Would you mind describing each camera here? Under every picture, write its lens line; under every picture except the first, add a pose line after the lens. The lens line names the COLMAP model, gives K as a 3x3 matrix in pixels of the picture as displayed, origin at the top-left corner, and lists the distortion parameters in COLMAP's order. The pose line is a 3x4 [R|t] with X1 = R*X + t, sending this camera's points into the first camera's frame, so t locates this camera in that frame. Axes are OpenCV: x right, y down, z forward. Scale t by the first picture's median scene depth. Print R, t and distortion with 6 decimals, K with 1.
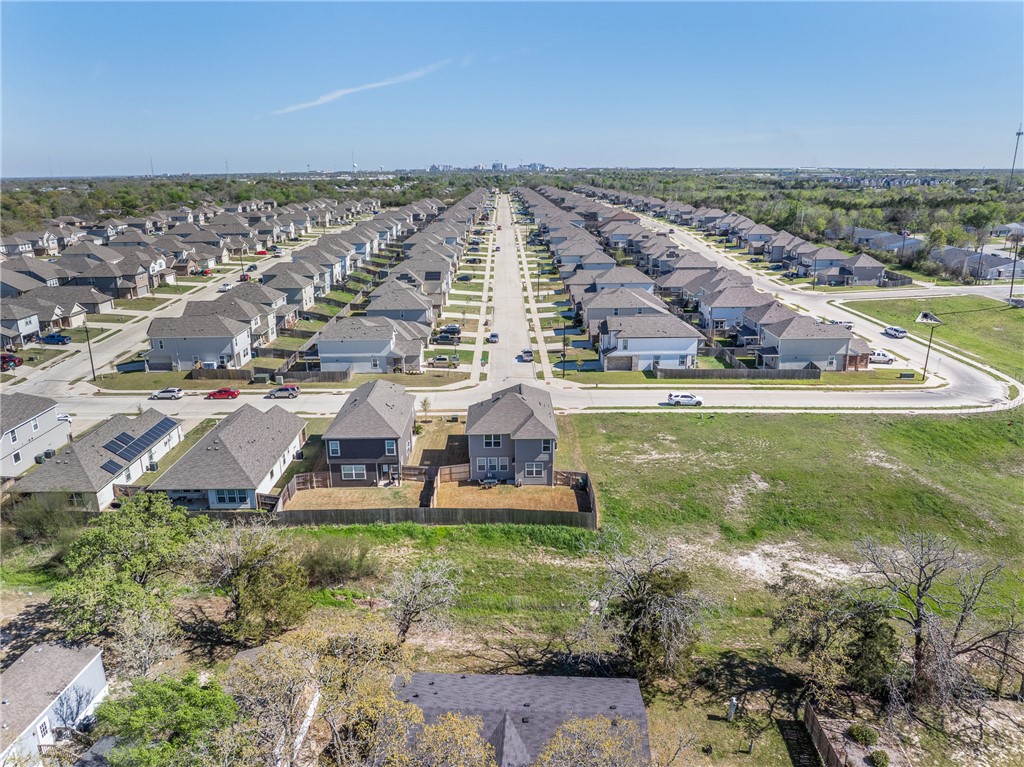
lens RADIAL K [[715.1, 0, 512.0], [0, 715.1, 383.5], [0, 0, 1]] dist [-0.042998, -0.000320]
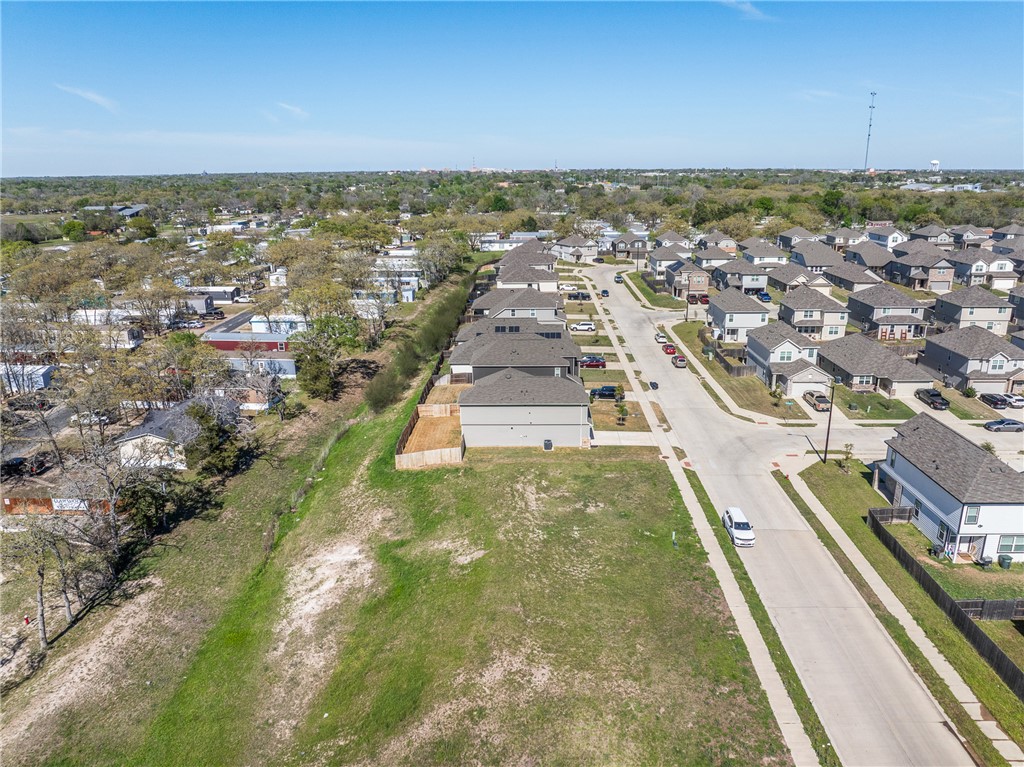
lens RADIAL K [[720.2, 0, 515.0], [0, 720.2, 382.1], [0, 0, 1]] dist [-0.038394, -0.002257]
pose [[-0.036608, 0.292970, -0.955420, 0.835680], [-0.280566, 0.914595, 0.291202, -0.229595], [0.959136, 0.278719, 0.048716, 0.751131]]
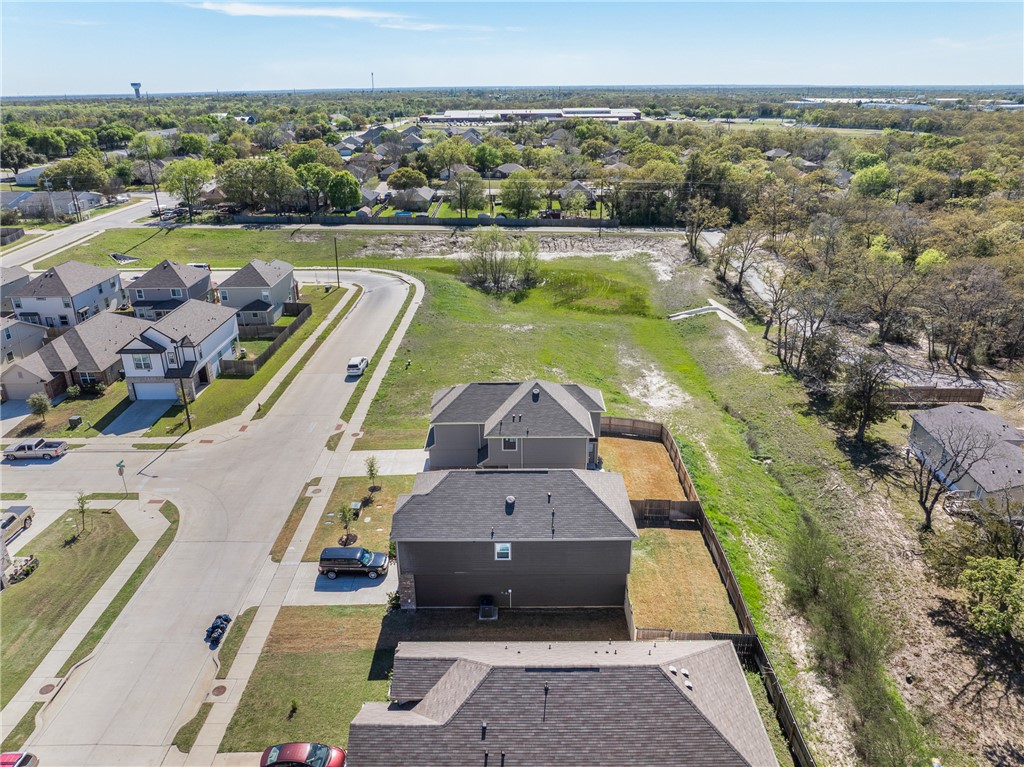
lens RADIAL K [[720.2, 0, 515.0], [0, 720.2, 382.1], [0, 0, 1]] dist [-0.038394, -0.002257]
pose [[0.015340, -0.374613, 0.927054, -0.578774], [0.298408, 0.886625, 0.353339, -0.213647], [-0.954315, 0.271221, 0.125388, 0.723049]]
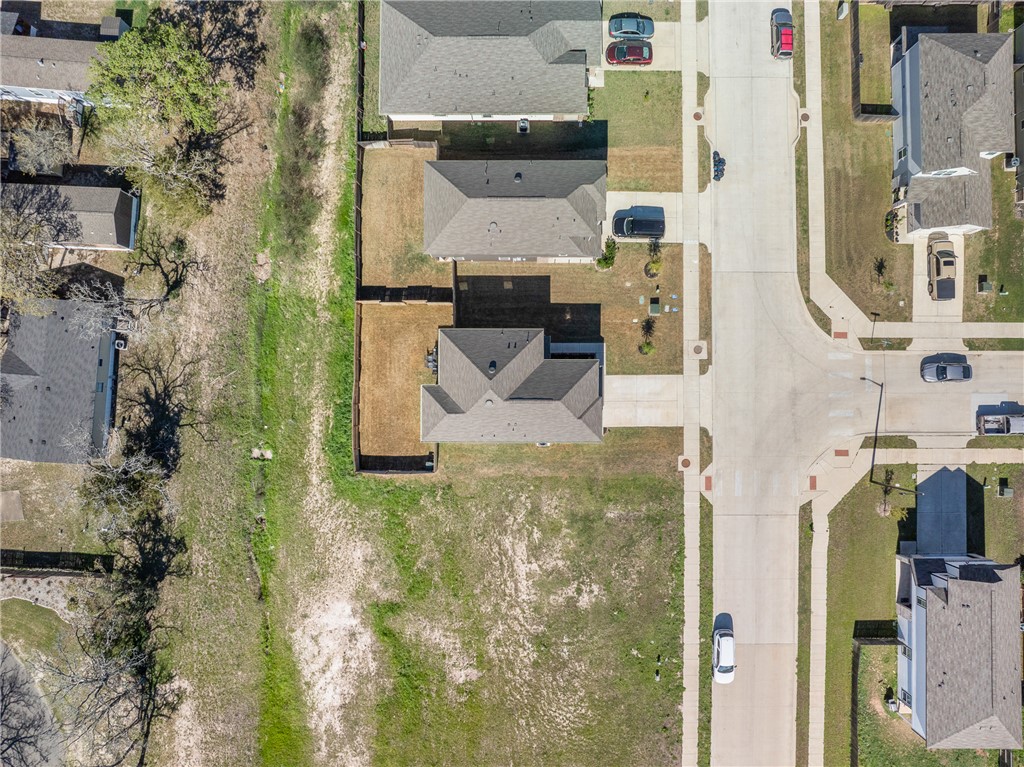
lens RADIAL K [[715.1, 0, 512.0], [0, 715.1, 383.5], [0, 0, 1]] dist [-0.042998, -0.000320]
pose [[-0.016455, 0.999692, -0.018598, 0.008822], [-0.280364, 0.013241, 0.959802, -0.555667], [0.959753, 0.021008, 0.280060, 0.635722]]
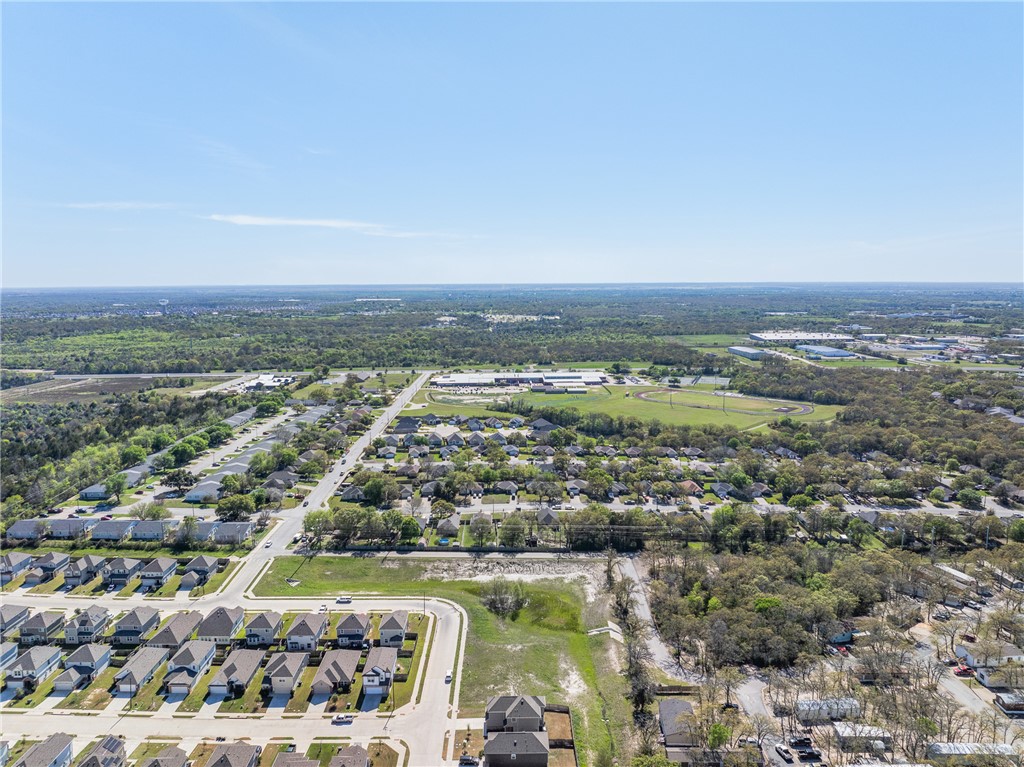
lens RADIAL K [[720.2, 0, 515.0], [0, 720.2, 382.1], [0, 0, 1]] dist [-0.038394, -0.002257]
pose [[-0.000903, -0.128744, 0.991677, -1.767359], [0.295332, 0.947409, 0.123266, -1.014488], [-0.955394, 0.292985, 0.037166, 0.488315]]
